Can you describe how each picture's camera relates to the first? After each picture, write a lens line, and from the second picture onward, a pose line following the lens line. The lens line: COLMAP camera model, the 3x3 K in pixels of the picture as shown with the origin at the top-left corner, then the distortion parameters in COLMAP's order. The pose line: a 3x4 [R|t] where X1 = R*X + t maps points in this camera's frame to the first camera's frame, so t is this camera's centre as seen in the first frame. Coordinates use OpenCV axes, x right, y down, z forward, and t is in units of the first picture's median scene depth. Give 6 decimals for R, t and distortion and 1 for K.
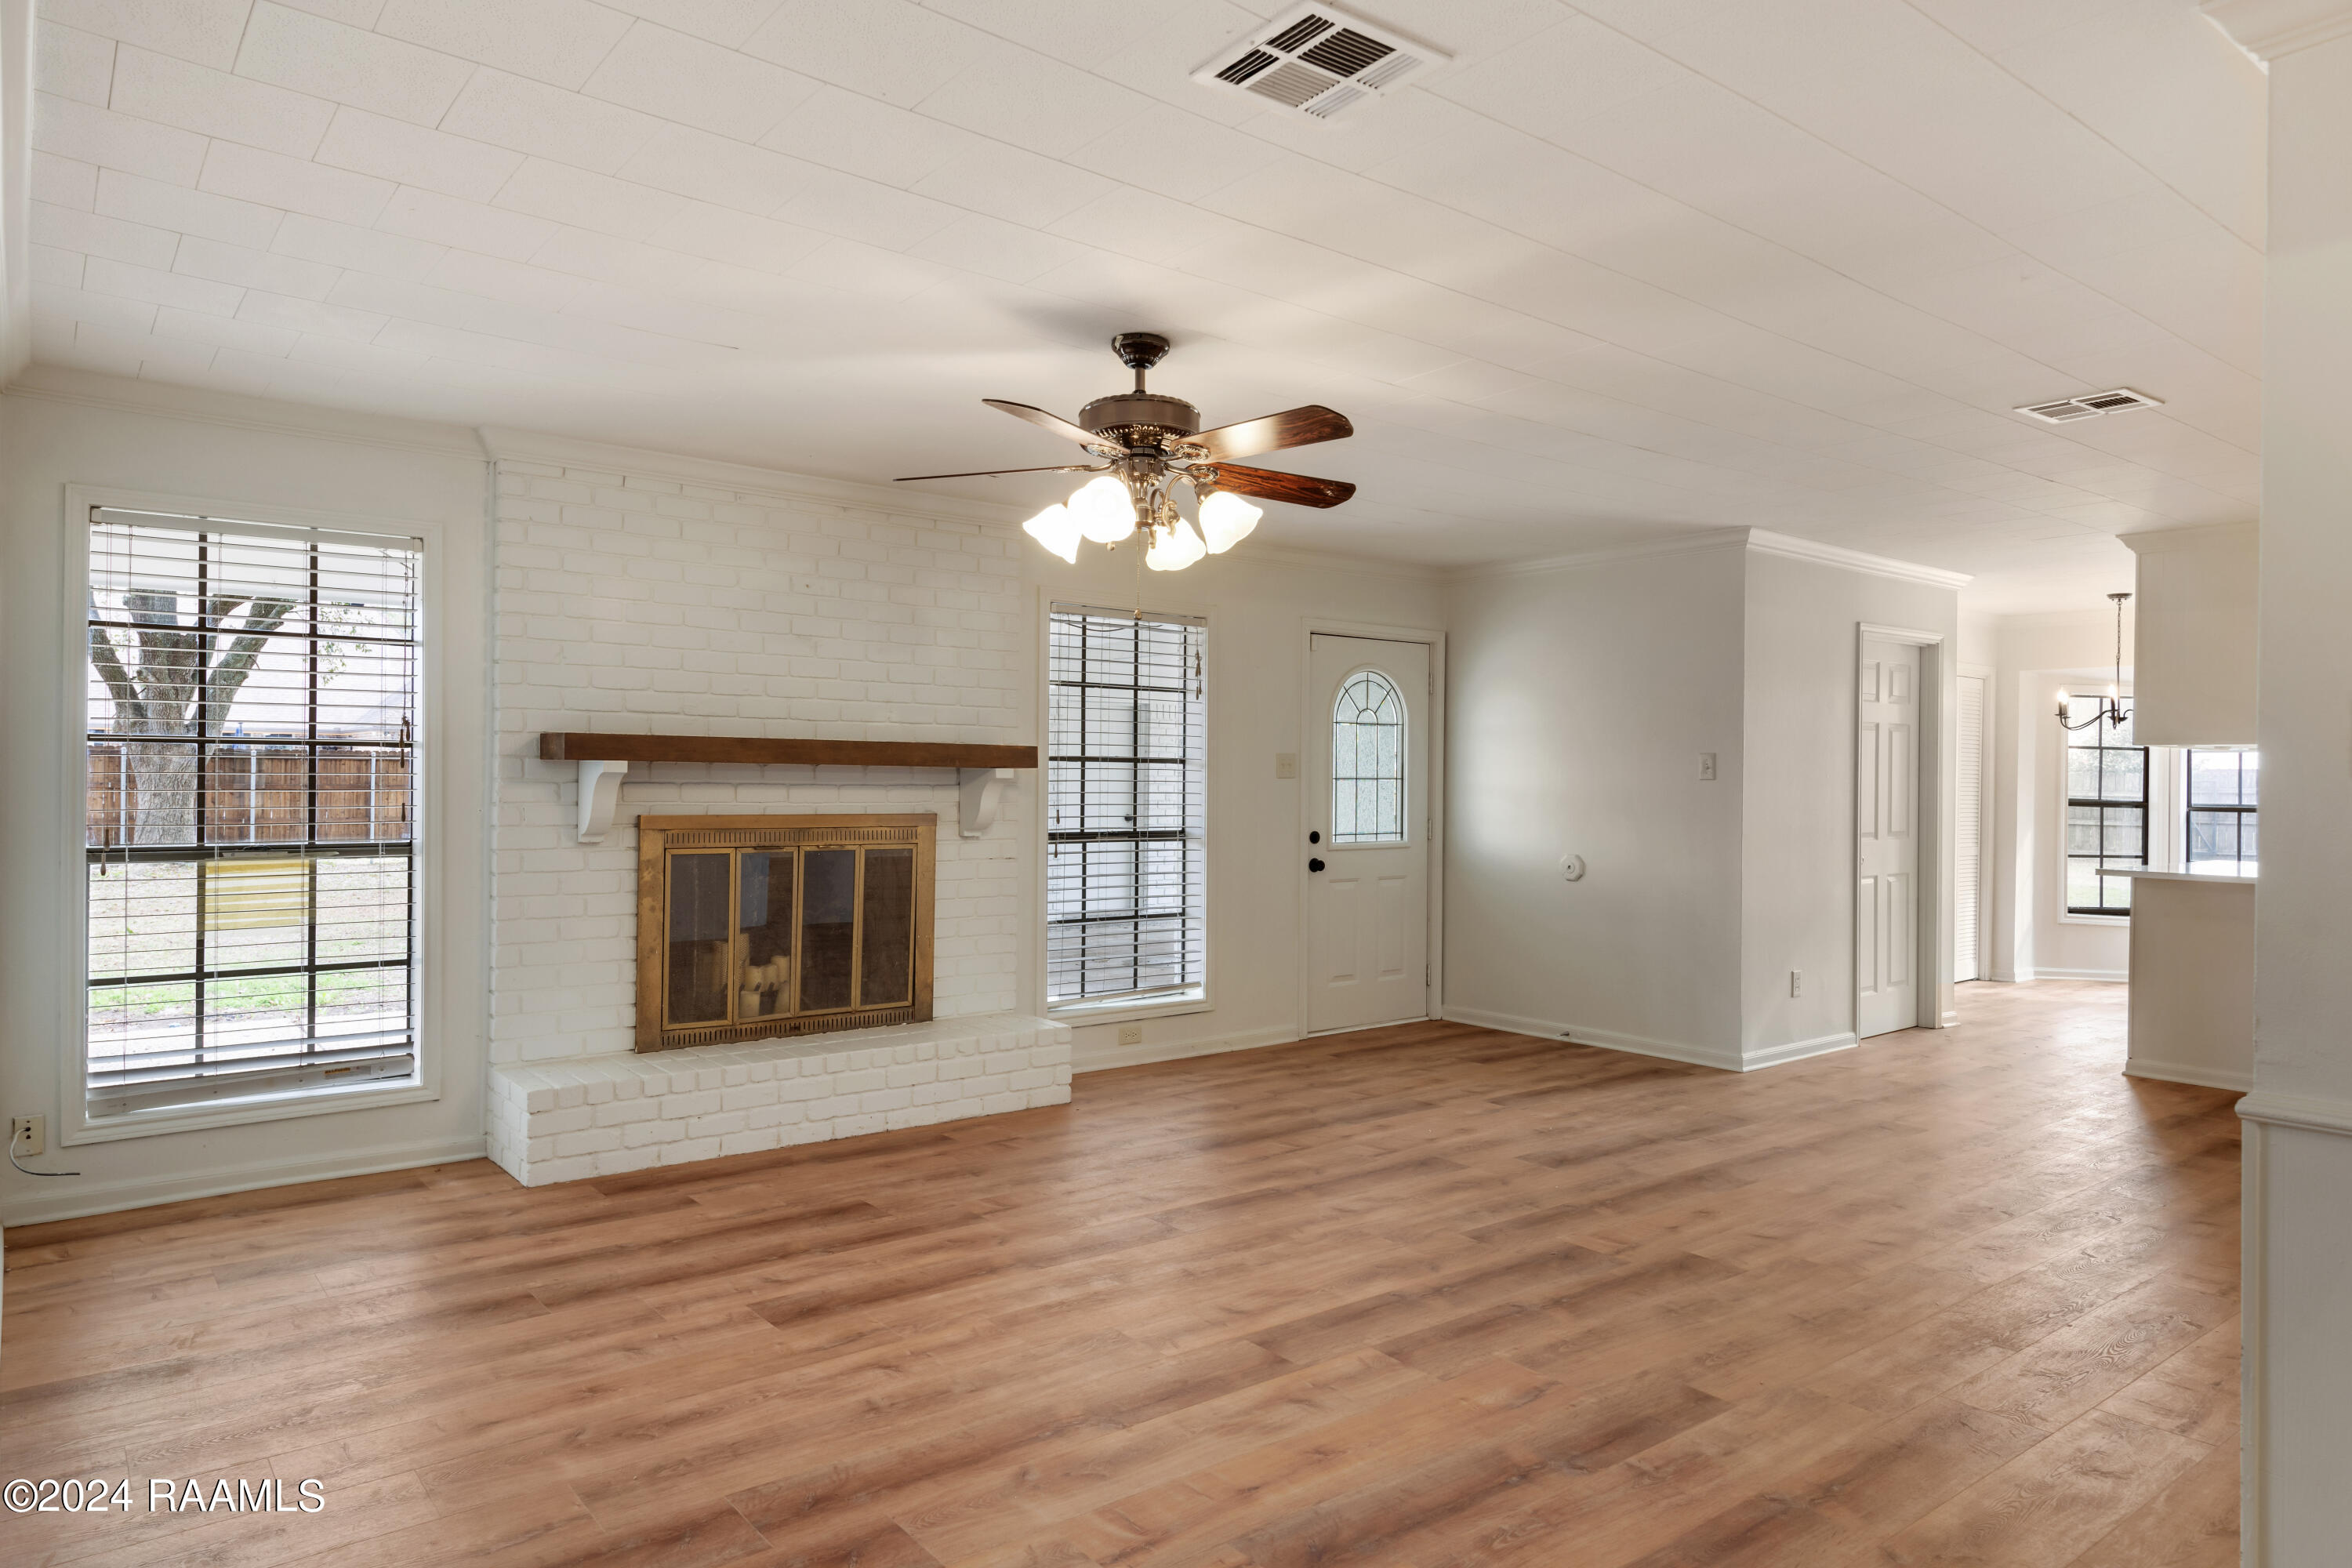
lens RADIAL K [[1434.7, 0, 1180.4], [0, 1434.7, 775.8], [0, 0, 1]] dist [0.013868, -0.002322]
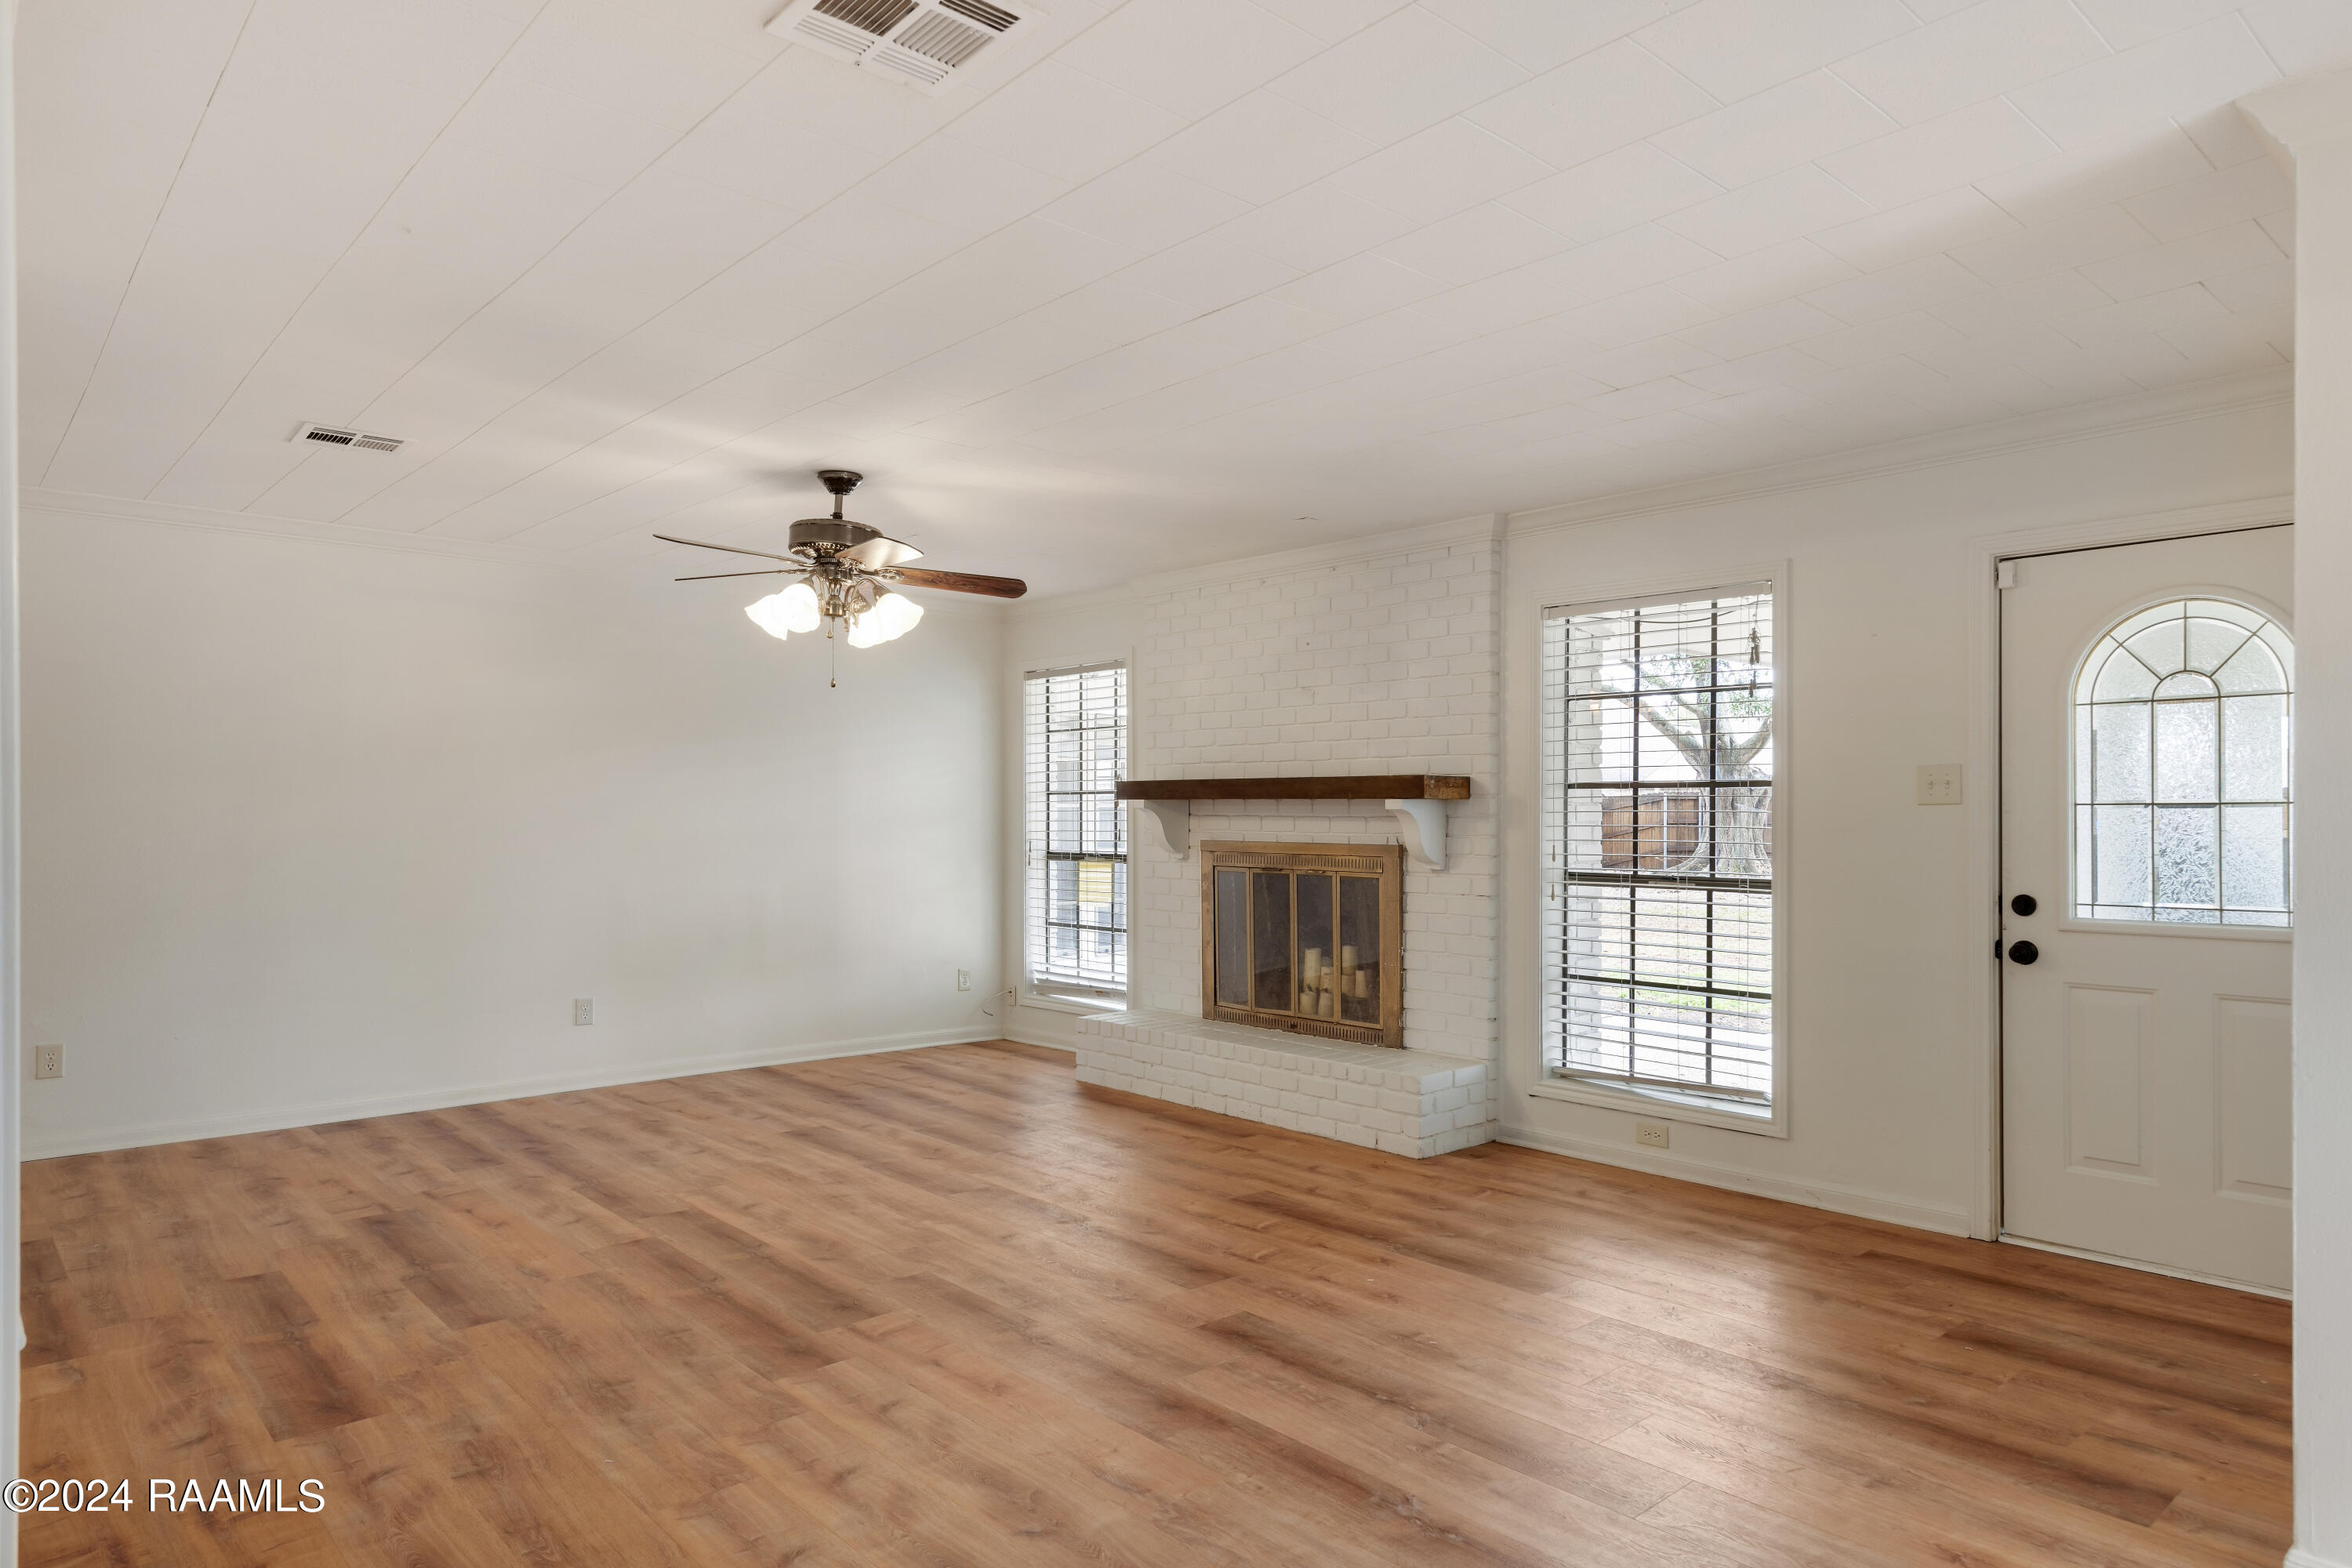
lens RADIAL K [[1434.7, 0, 1190.2], [0, 1434.7, 804.1], [0, 0, 1]] dist [0.013868, -0.002322]
pose [[0.061436, -0.015859, -0.997985, 1.152224], [0.001161, 0.999874, -0.015817, 0.018742], [0.998110, -0.000187, 0.061447, 1.096255]]
